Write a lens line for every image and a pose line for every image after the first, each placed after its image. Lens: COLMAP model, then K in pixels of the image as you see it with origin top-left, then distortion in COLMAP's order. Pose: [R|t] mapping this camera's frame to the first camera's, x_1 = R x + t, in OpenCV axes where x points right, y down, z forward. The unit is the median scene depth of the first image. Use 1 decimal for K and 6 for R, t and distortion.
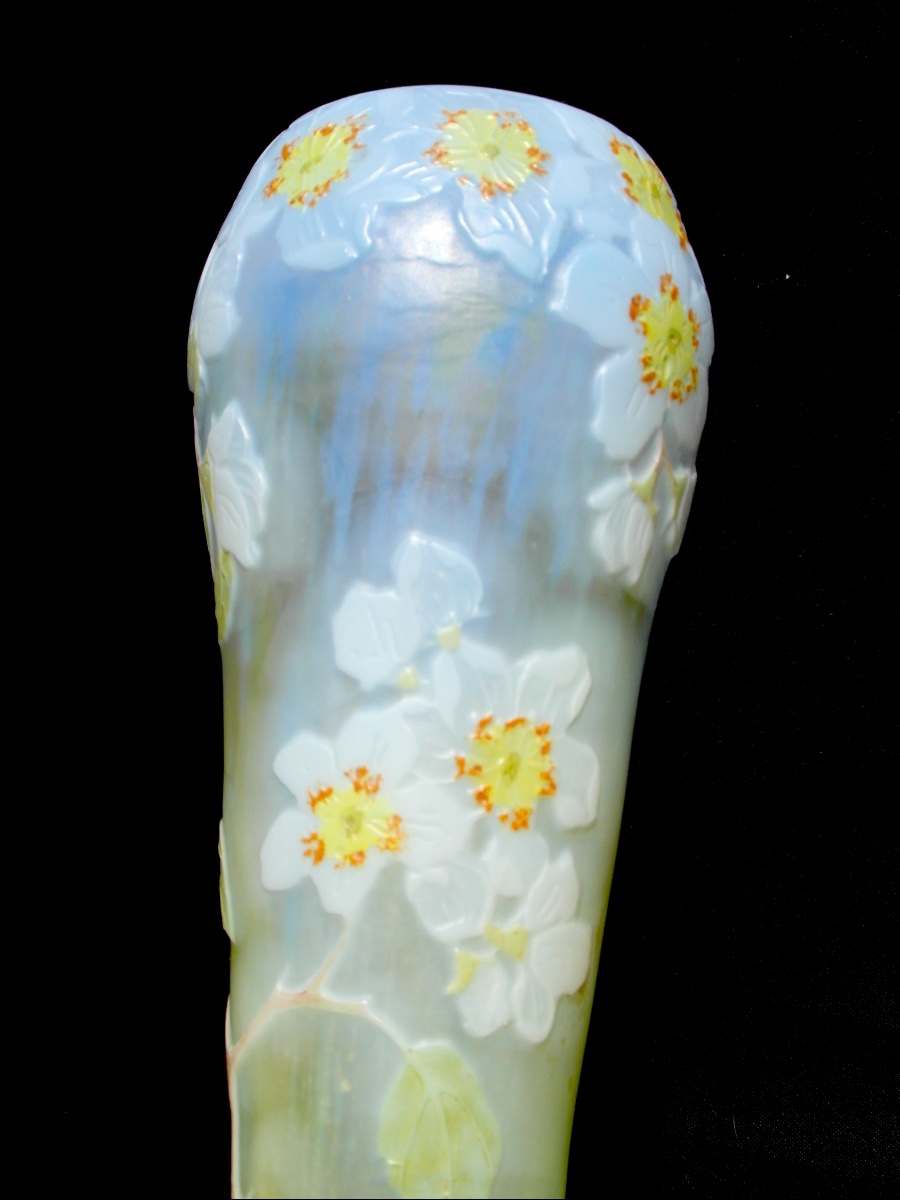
lens RADIAL K [[1843.2, 0, 441.4], [0, 1843.2, 598.1], [0, 0, 1]] dist [-0.220412, 0.000000]
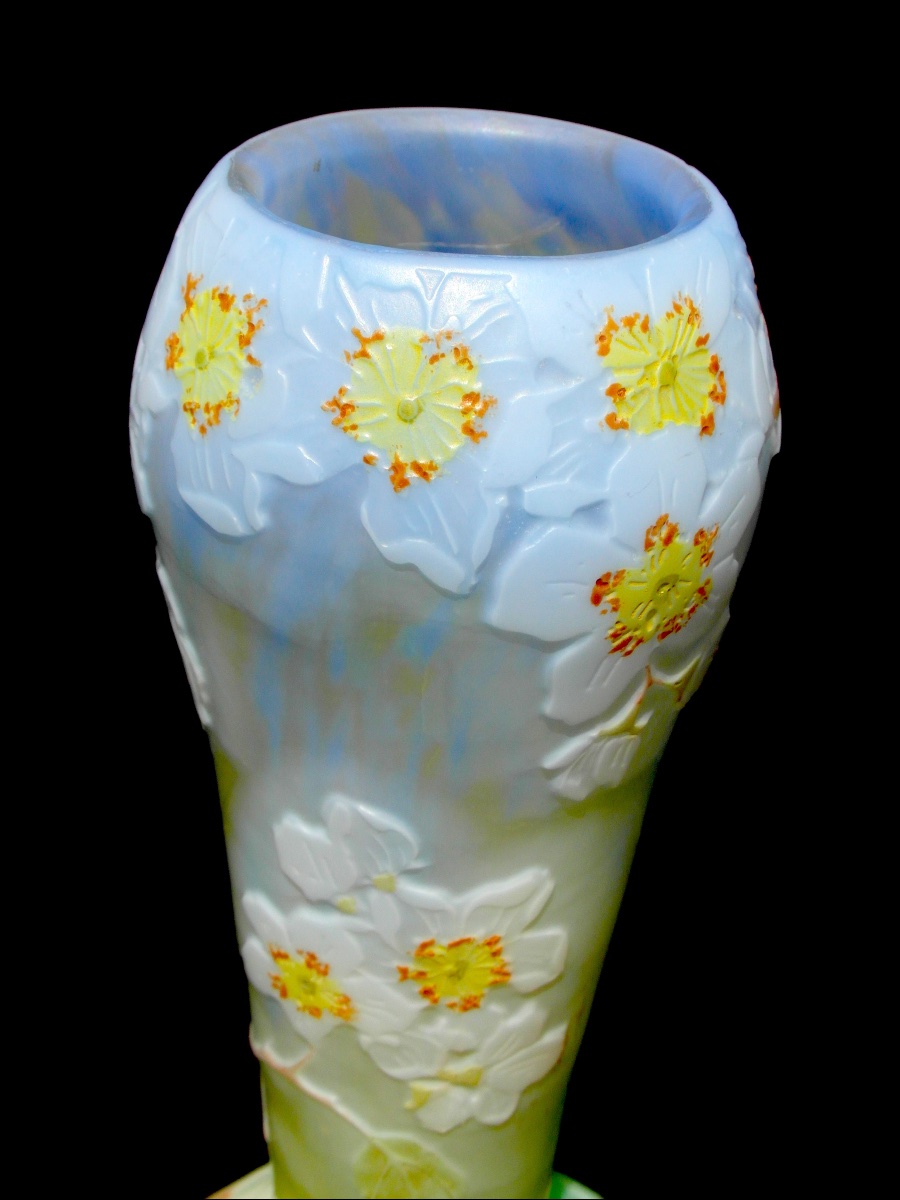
lens RADIAL K [[1843.2, 0, 454.5], [0, 1843.2, 603.1], [0, 0, 1]] dist [-0.220412, 0.000000]
pose [[0.966329, 0.127458, -0.223522, 0.230014], [0.051780, 0.754594, 0.654146, -0.698261], [0.252044, -0.643694, 0.722586, 0.418786]]
